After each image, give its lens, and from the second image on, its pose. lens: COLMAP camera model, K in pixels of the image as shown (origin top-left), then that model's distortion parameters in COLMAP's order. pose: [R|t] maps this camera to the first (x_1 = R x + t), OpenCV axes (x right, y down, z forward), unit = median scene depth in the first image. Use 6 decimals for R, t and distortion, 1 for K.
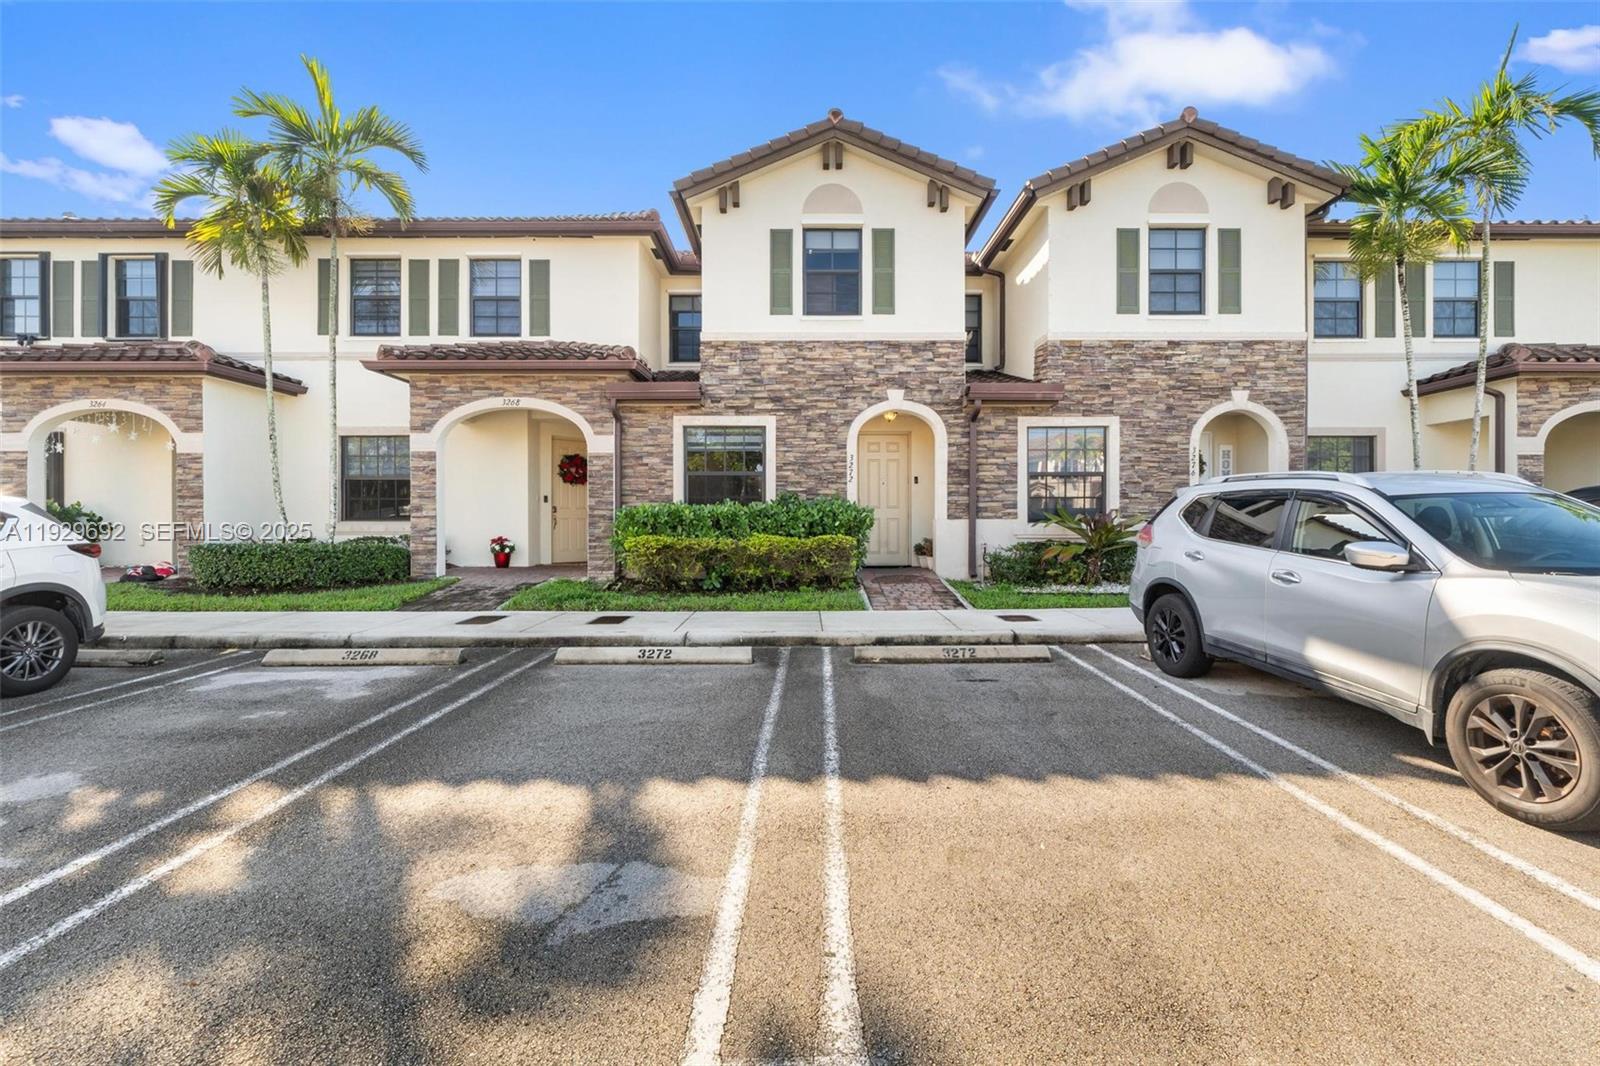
lens RADIAL K [[685.3, 0, 798.9], [0, 685.3, 522.0], [0, 0, 1]] dist [-0.003610, -0.000079]
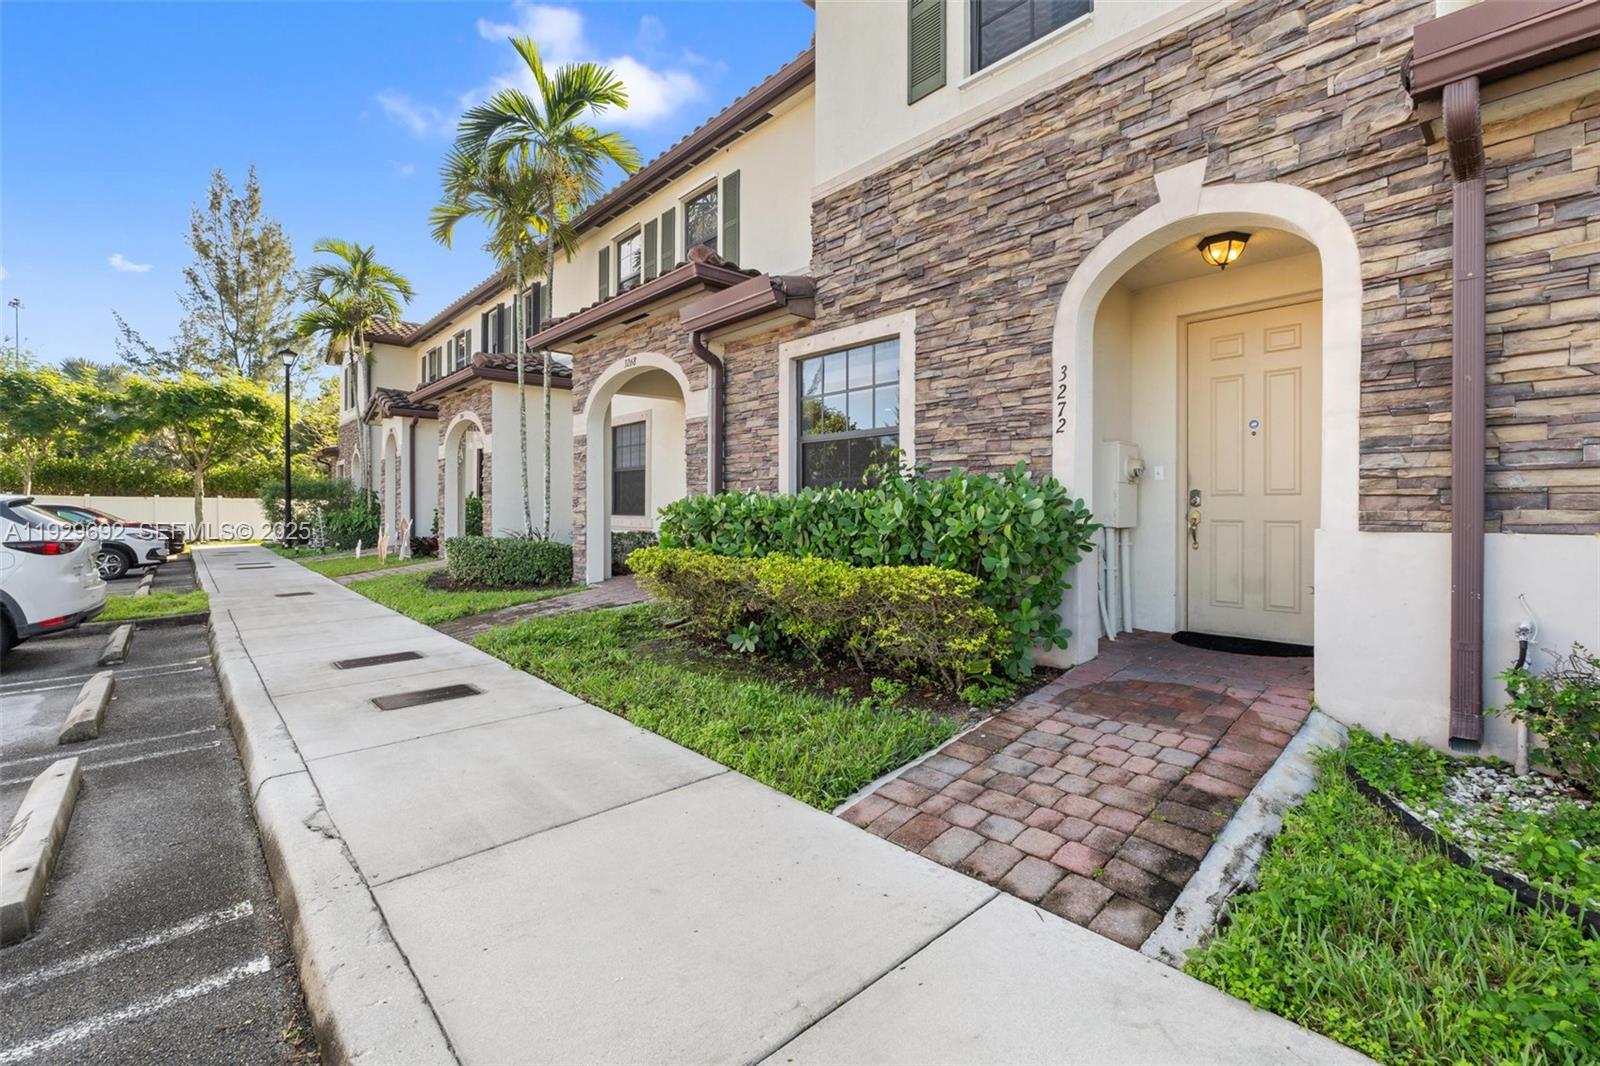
lens RADIAL K [[685.3, 0, 819.8], [0, 685.3, 508.6], [0, 0, 1]] dist [-0.003610, -0.000079]
pose [[0.688761, 0.003697, -0.724979, 0.271557], [-0.007090, 0.999974, -0.001637, -0.012089], [0.724954, 0.006268, 0.688769, 0.618589]]
